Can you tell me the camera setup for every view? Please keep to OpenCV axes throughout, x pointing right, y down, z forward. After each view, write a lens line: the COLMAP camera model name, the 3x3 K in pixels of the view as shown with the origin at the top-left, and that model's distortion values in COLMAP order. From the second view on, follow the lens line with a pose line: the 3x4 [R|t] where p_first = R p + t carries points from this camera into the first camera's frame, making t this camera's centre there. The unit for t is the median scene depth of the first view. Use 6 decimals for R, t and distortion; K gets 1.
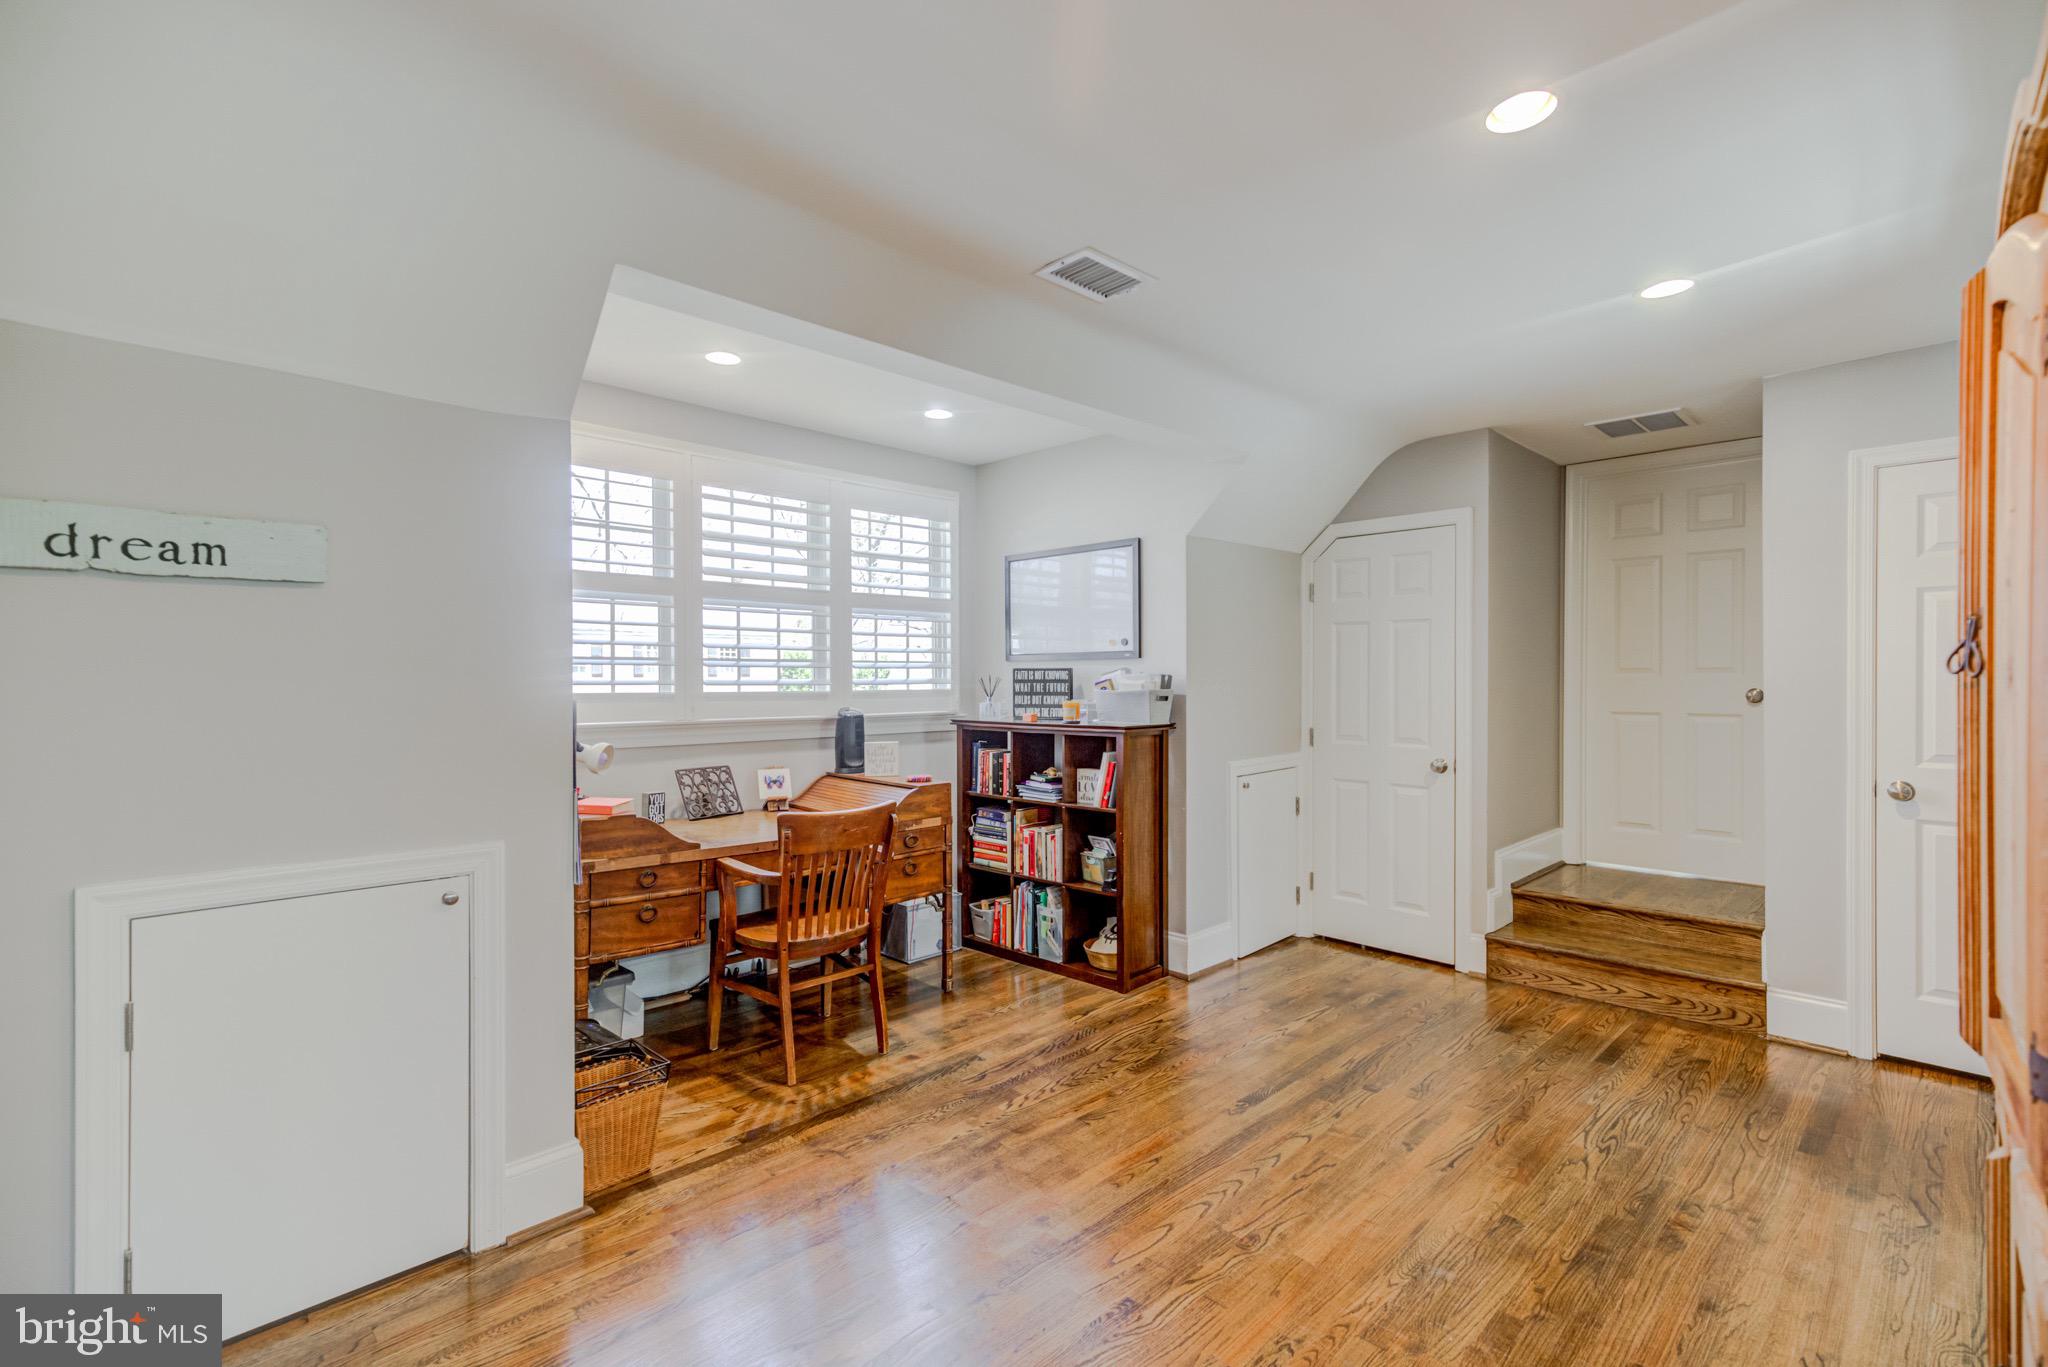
lens RADIAL K [[950.2, 0, 1031.8], [0, 950.2, 681.9], [0, 0, 1]] dist [0.020846, 0.001604]
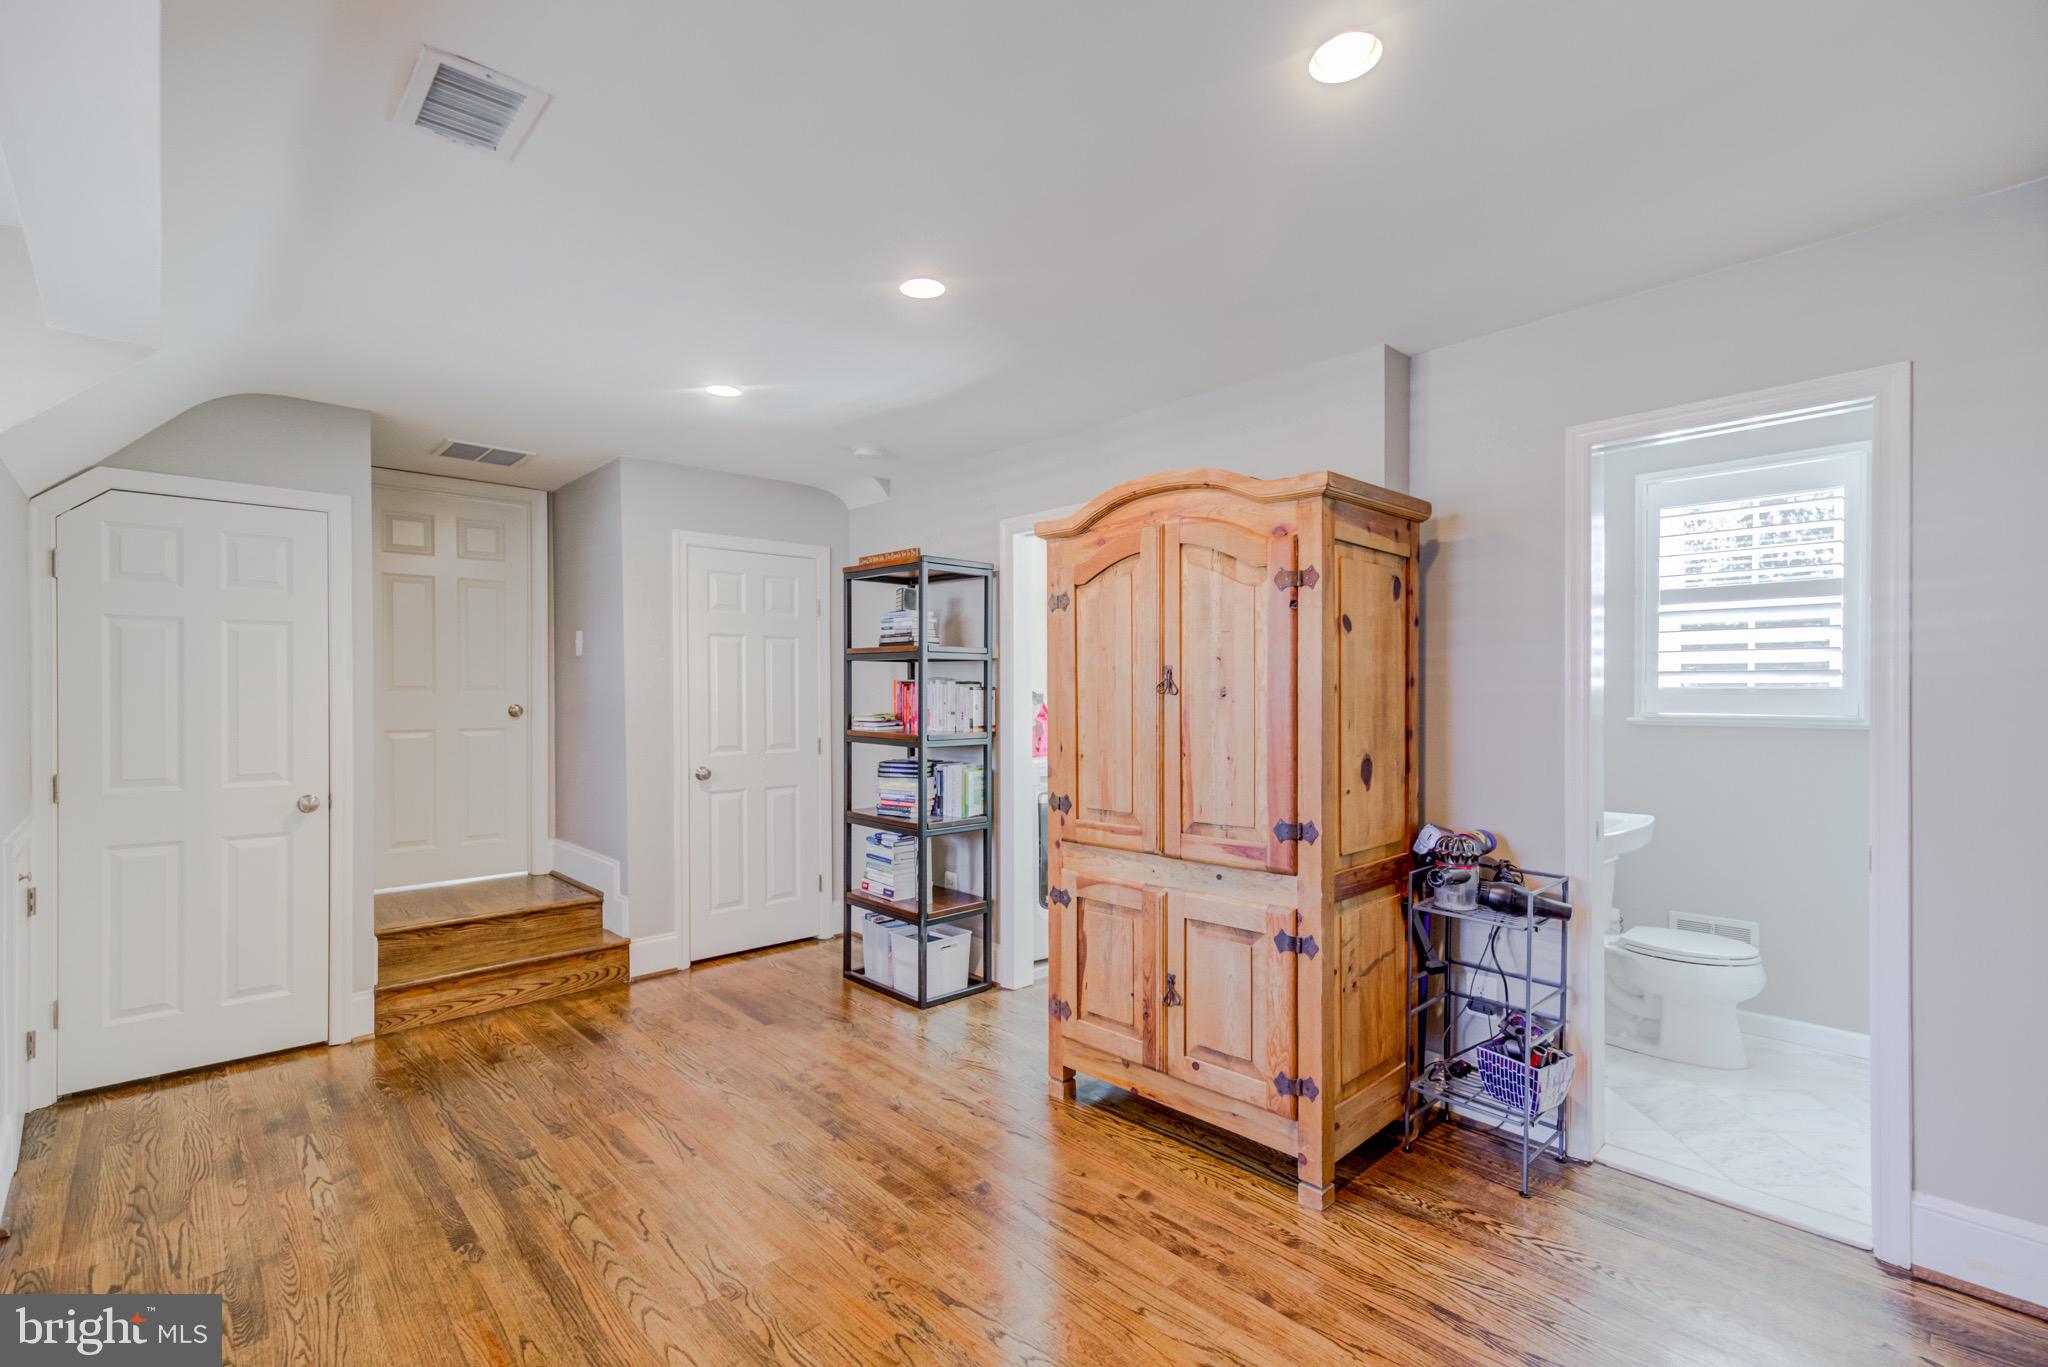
lens RADIAL K [[950.2, 0, 1030.1], [0, 950.2, 692.1], [0, 0, 1]] dist [0.020846, 0.001604]
pose [[0.016806, 0.002476, 0.999856, -0.434724], [0.008595, 0.999960, -0.002620, 0.000199], [-0.999822, 0.008638, 0.016784, 0.416156]]
